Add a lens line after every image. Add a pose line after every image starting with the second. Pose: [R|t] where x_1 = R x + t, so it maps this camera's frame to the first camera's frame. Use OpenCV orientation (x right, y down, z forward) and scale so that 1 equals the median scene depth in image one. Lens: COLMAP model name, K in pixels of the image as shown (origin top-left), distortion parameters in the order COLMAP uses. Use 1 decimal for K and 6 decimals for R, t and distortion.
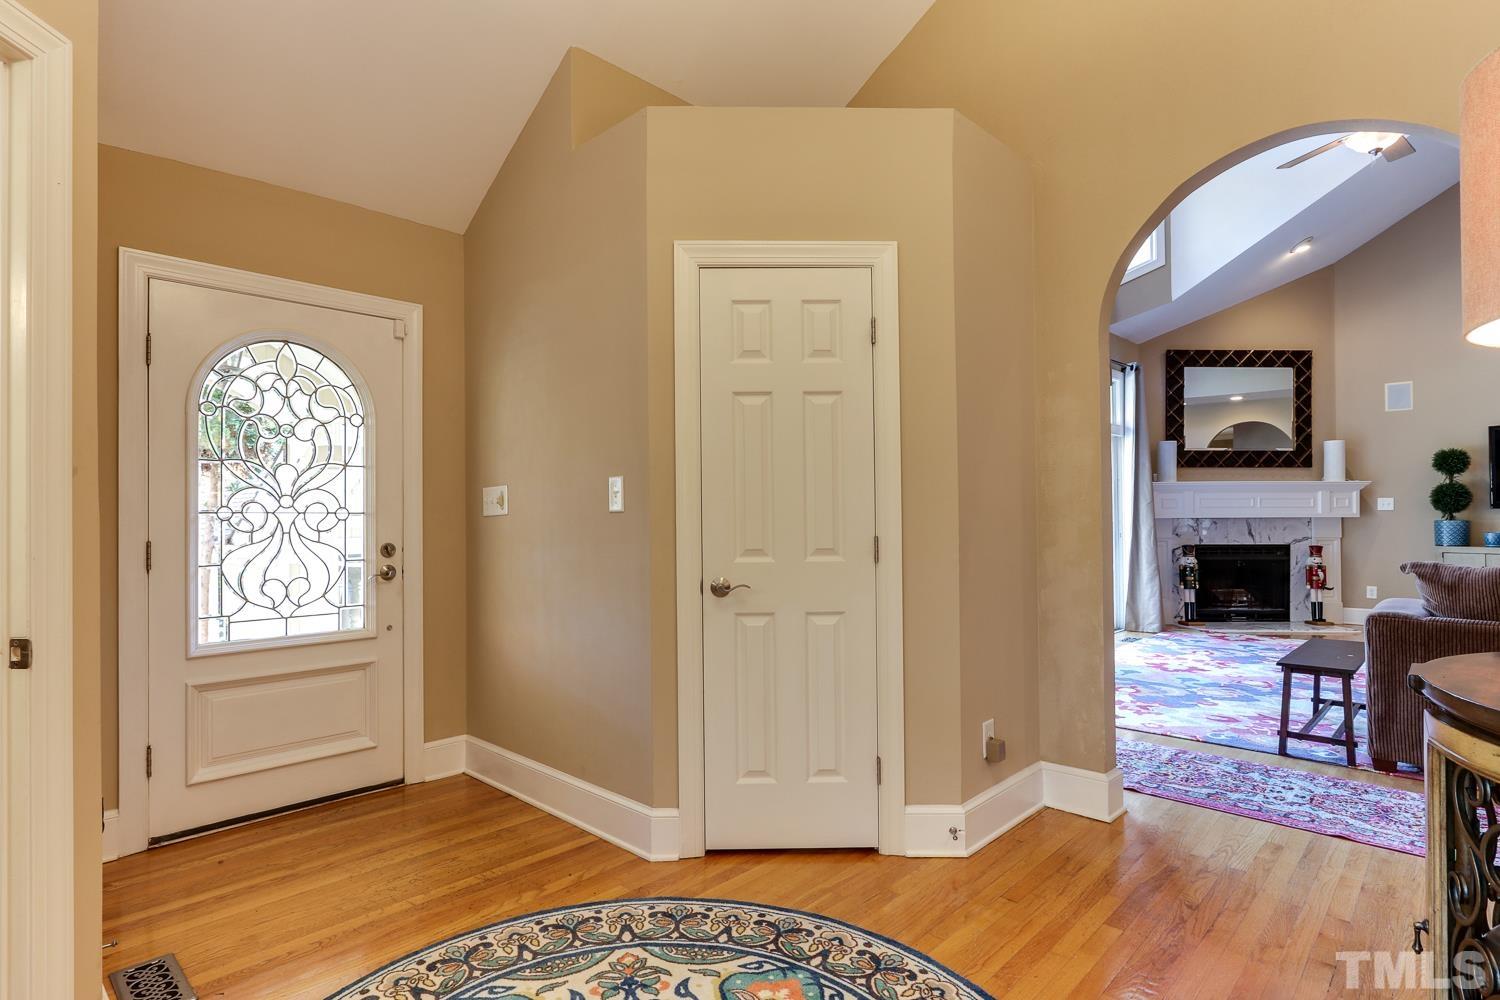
lens RADIAL K [[790.9, 0, 743.7], [0, 790.9, 505.0], [0, 0, 1]] dist [-0.001971, 0.000219]
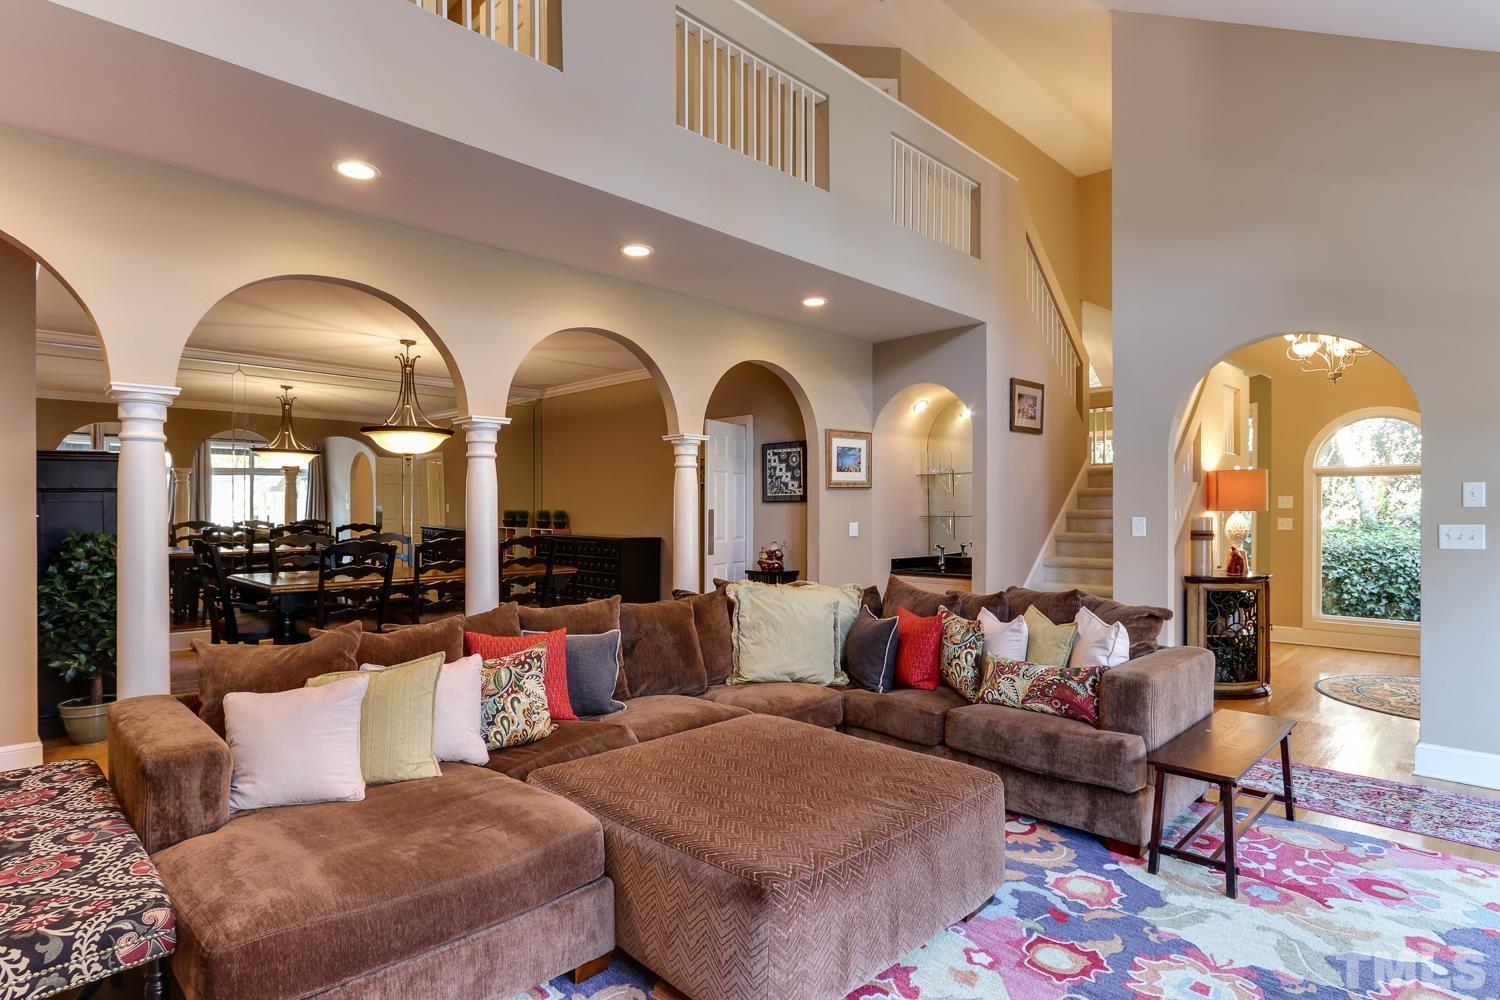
lens RADIAL K [[790.9, 0, 756.9], [0, 790.9, 510.6], [0, 0, 1]] dist [-0.001971, 0.000219]
pose [[-0.999894, 0.009222, 0.011237, 0.636111], [0.009054, 0.999848, -0.014911, -0.018865], [-0.011373, -0.014808, -0.999826, 0.952763]]
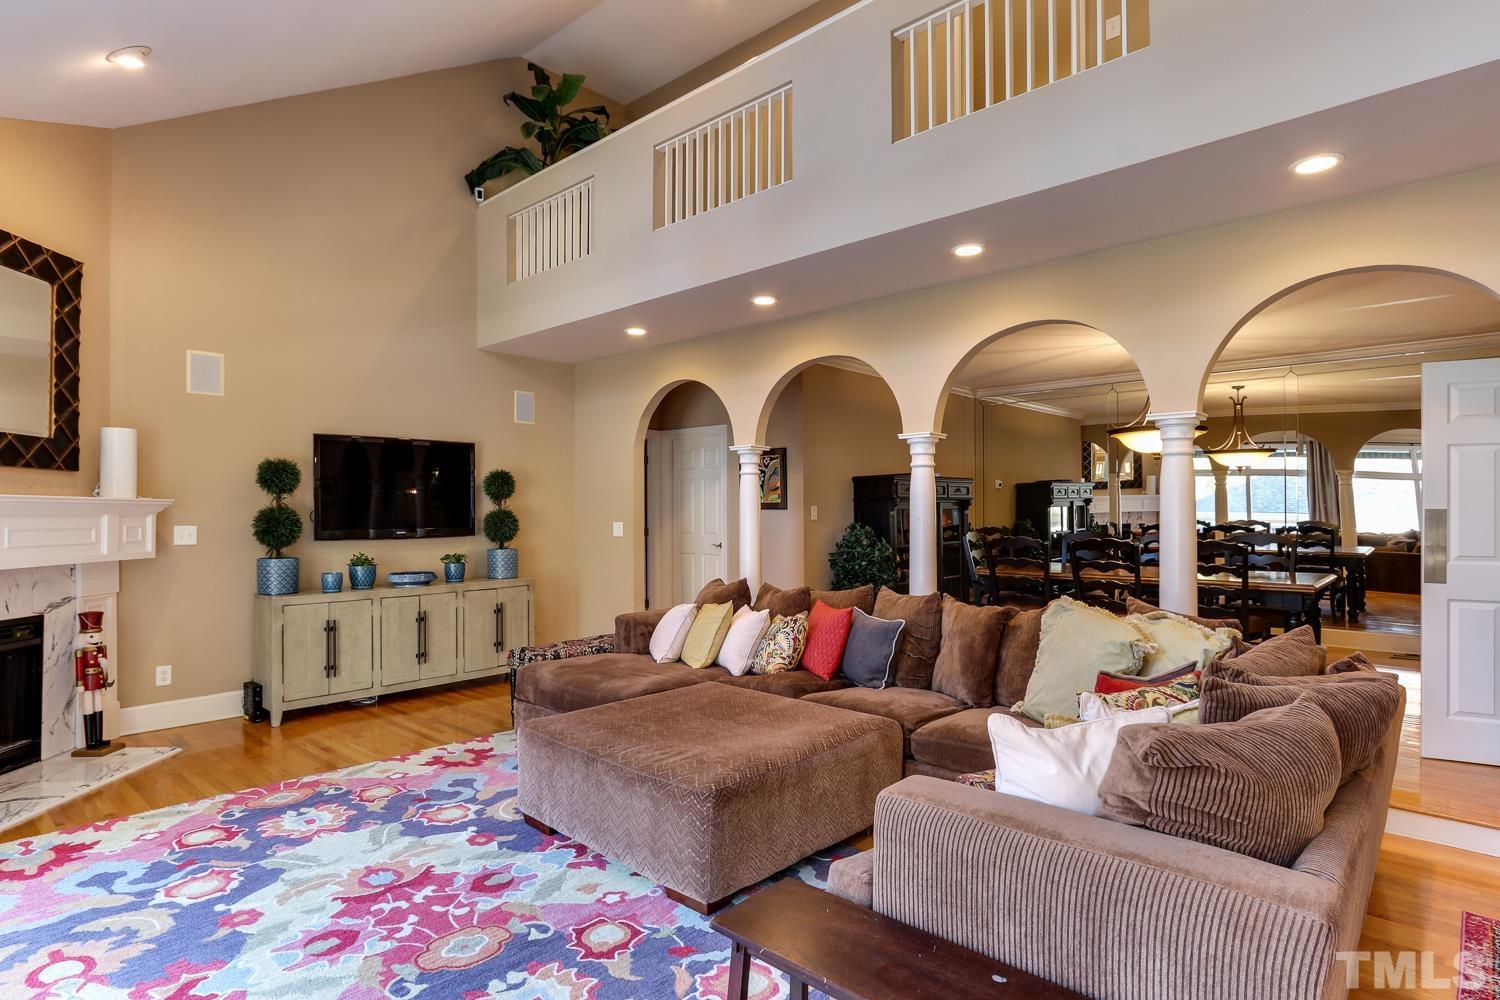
lens RADIAL K [[790.9, 0, 710.2], [0, 790.9, 511.1], [0, 0, 1]] dist [-0.001971, 0.000219]
pose [[0.031374, 0.008395, 0.999472, 0.178268], [-0.014823, 0.999859, -0.007933, -0.022217], [-0.999398, -0.014566, 0.031494, 0.546973]]
